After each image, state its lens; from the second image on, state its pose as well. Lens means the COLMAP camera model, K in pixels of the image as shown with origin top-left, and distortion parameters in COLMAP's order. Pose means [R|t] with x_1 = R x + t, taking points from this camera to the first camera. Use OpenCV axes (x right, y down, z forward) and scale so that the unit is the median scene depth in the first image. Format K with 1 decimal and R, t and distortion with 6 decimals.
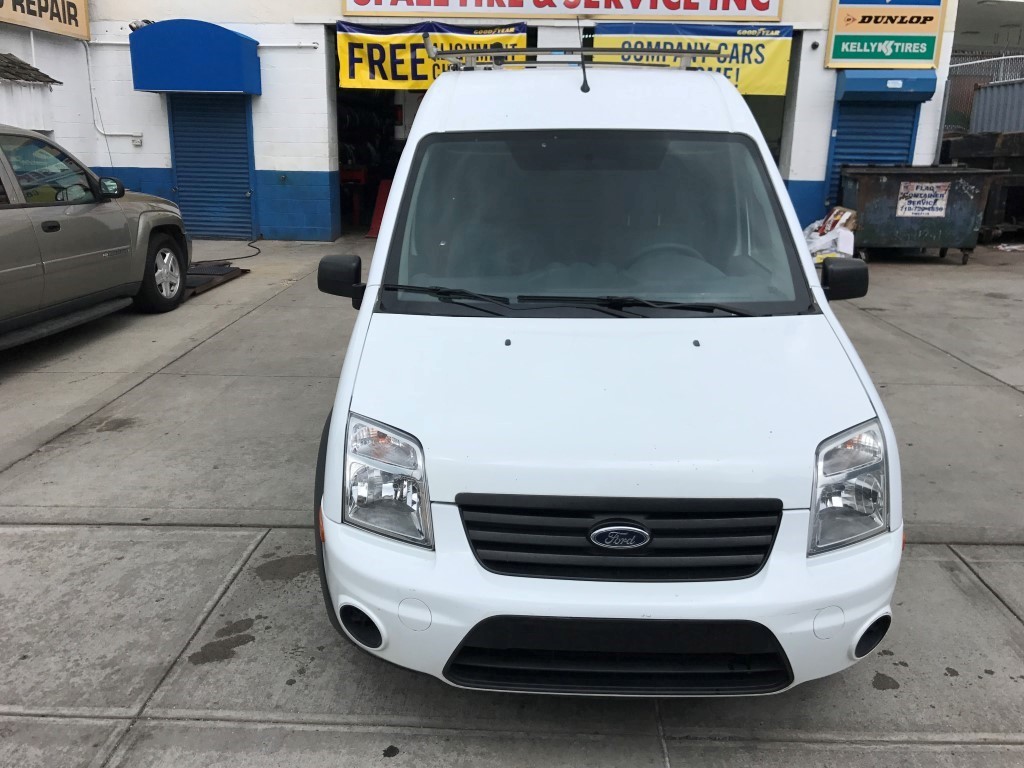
lens RADIAL K [[849.9, 0, 497.3], [0, 849.9, 387.4], [0, 0, 1]] dist [0.003116, 0.009936]
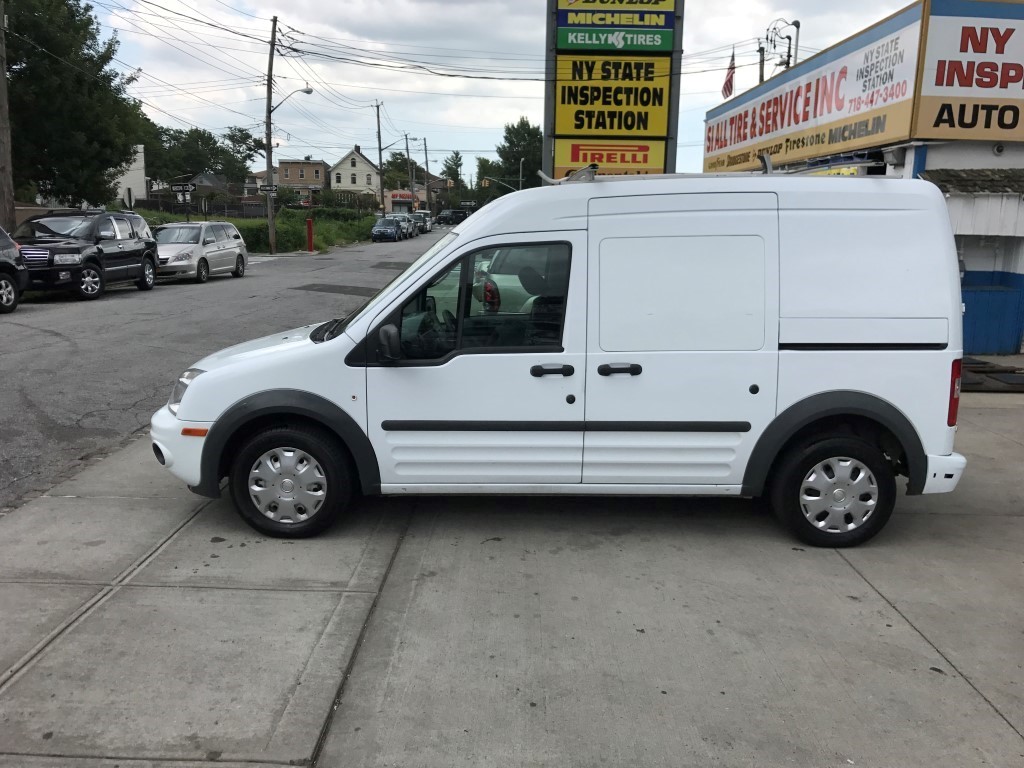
lens RADIAL K [[825.0, 0, 488.1], [0, 825.0, 379.2], [0, 0, 1]] dist [0.102269, -0.129029]
pose [[0.031669, 0.173832, -0.984266, 1.501689], [-0.308168, 0.938482, 0.155831, -0.286914], [0.950805, 0.298384, 0.083291, 0.917473]]
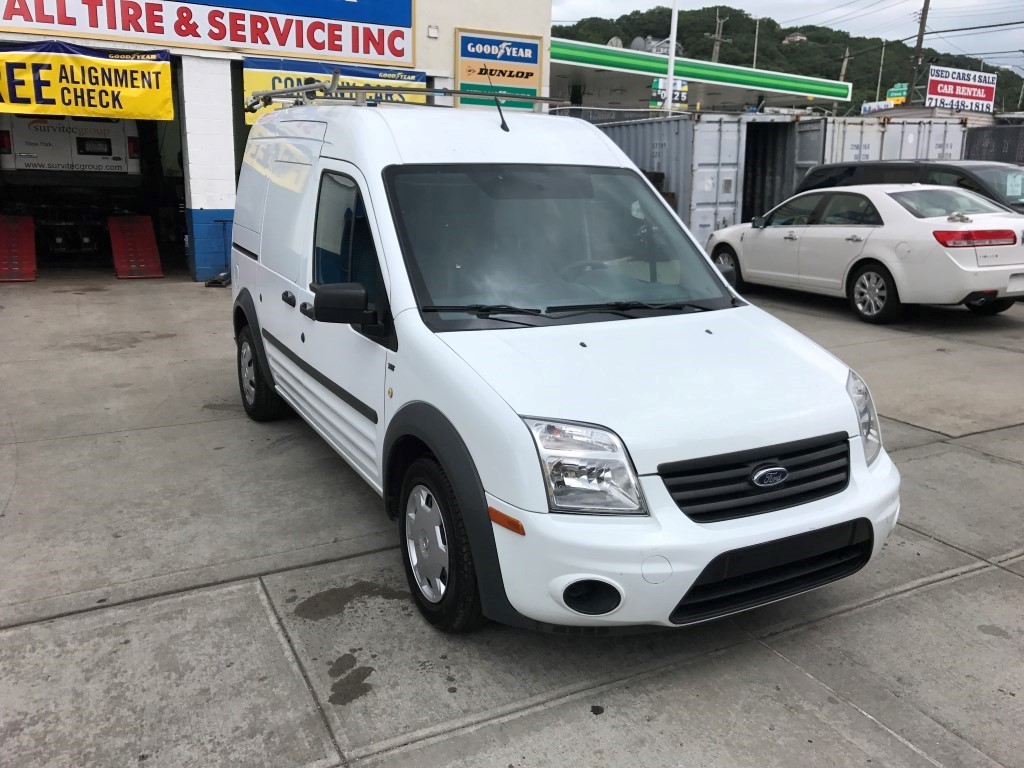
lens RADIAL K [[849.9, 0, 497.3], [0, 849.9, 387.4], [0, 0, 1]] dist [0.003116, 0.009936]
pose [[0.869189, -0.113941, 0.481173, -0.465107], [0.131761, 0.991276, -0.003279, -0.005068], [-0.476602, 0.066250, 0.876619, 0.031470]]
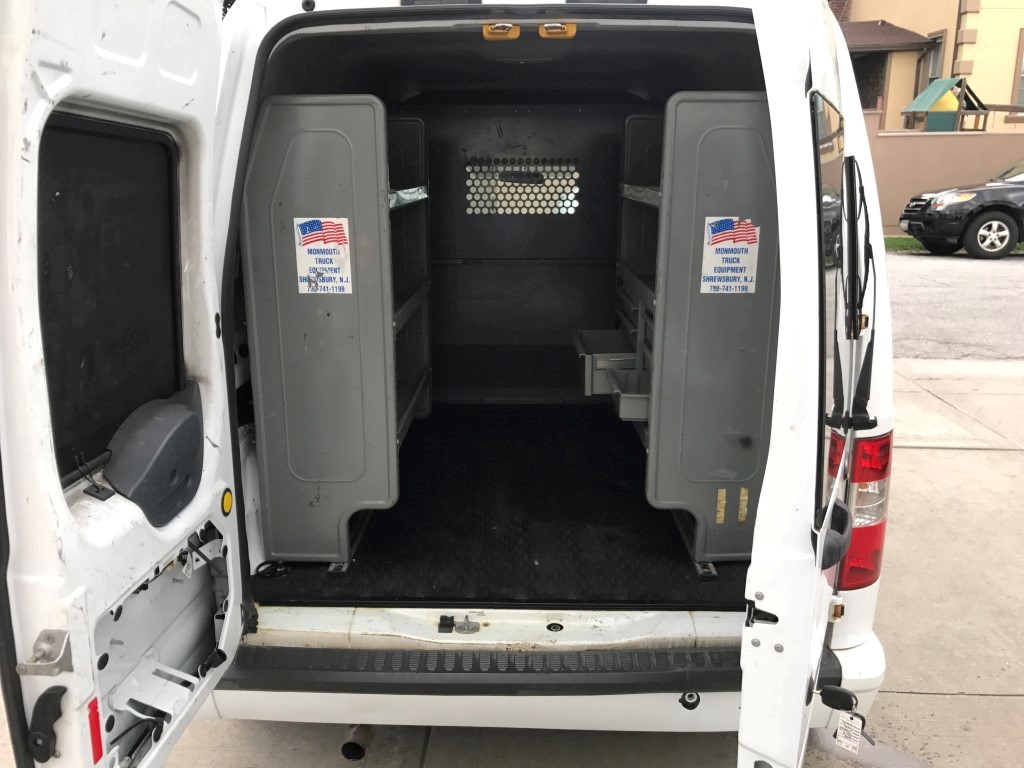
lens RADIAL K [[825.0, 0, 488.1], [0, 825.0, 379.2], [0, 0, 1]] dist [0.102269, -0.129029]
pose [[-0.999994, 0.003314, 0.000549, 0.146794], [0.003095, 0.845712, 0.533630, -0.627341], [0.001304, 0.533629, -0.845718, 2.062518]]
